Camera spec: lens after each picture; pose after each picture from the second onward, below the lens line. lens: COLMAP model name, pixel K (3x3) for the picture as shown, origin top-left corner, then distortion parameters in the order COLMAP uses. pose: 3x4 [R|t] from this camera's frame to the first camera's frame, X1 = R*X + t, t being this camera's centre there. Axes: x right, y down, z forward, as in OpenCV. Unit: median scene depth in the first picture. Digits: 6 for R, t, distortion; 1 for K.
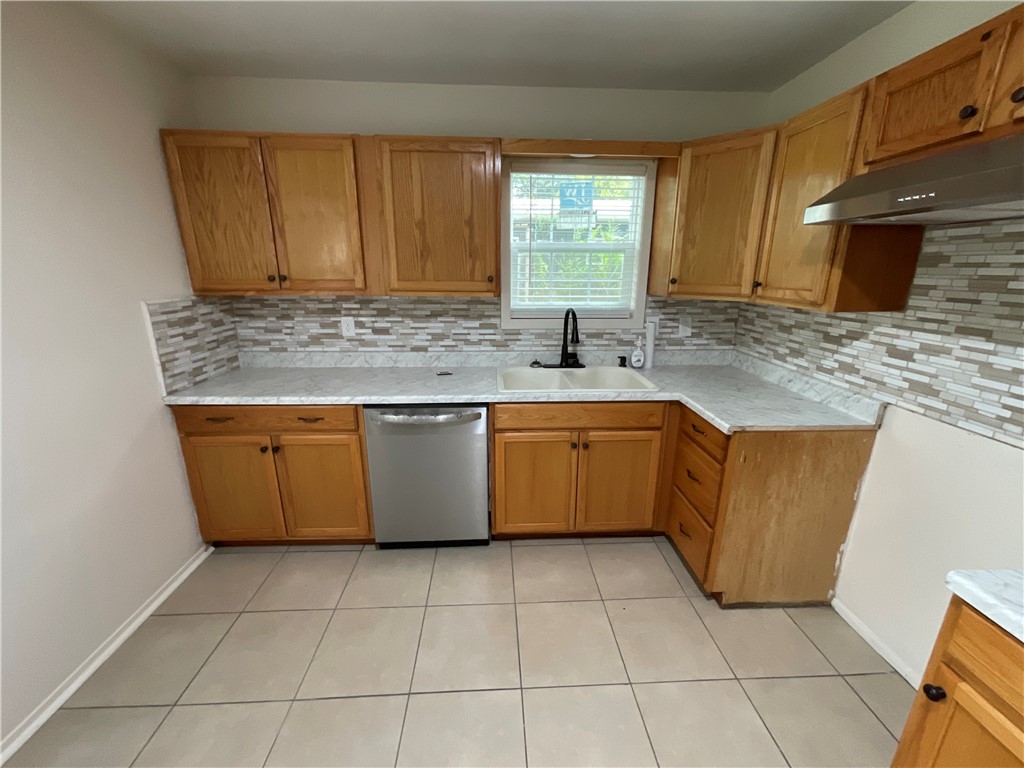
lens RADIAL K [[415.1, 0, 510.7], [0, 415.1, 384.7], [0, 0, 1]] dist [-0.005268, 0.003175]
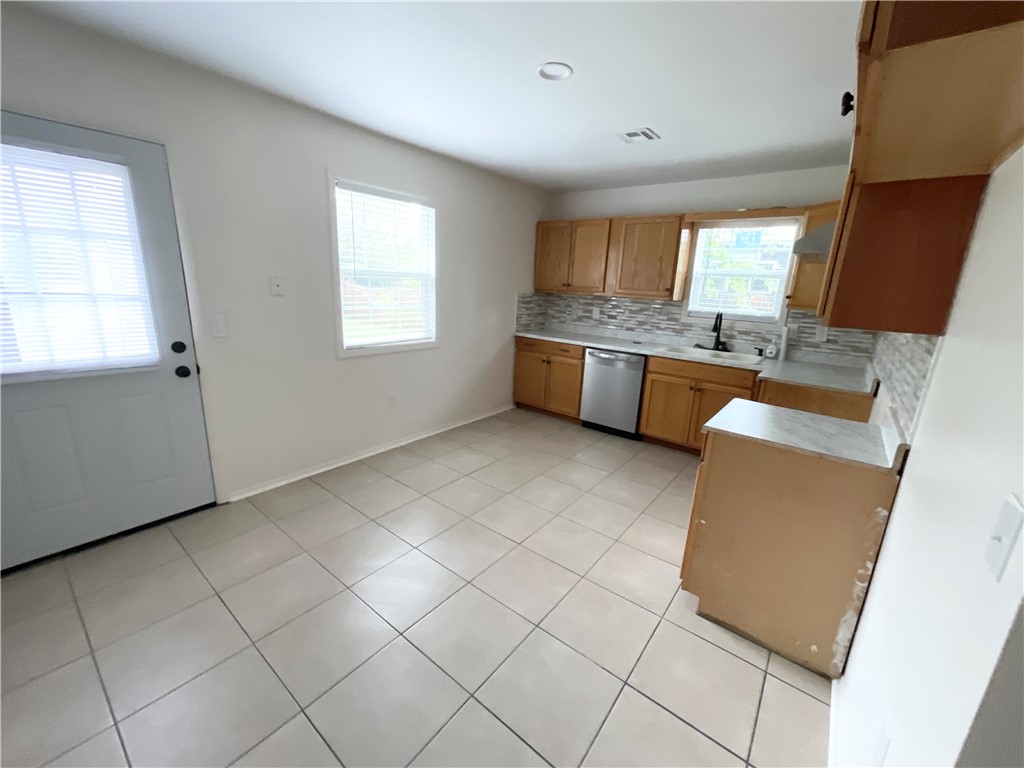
lens RADIAL K [[415.1, 0, 513.0], [0, 415.1, 387.6], [0, 0, 1]] dist [-0.005268, 0.003175]
pose [[0.758267, 0.190511, -0.623488, 0.646098], [-0.215044, 0.975916, 0.036667, 0.233855], [0.615457, 0.106274, 0.780973, -0.762933]]
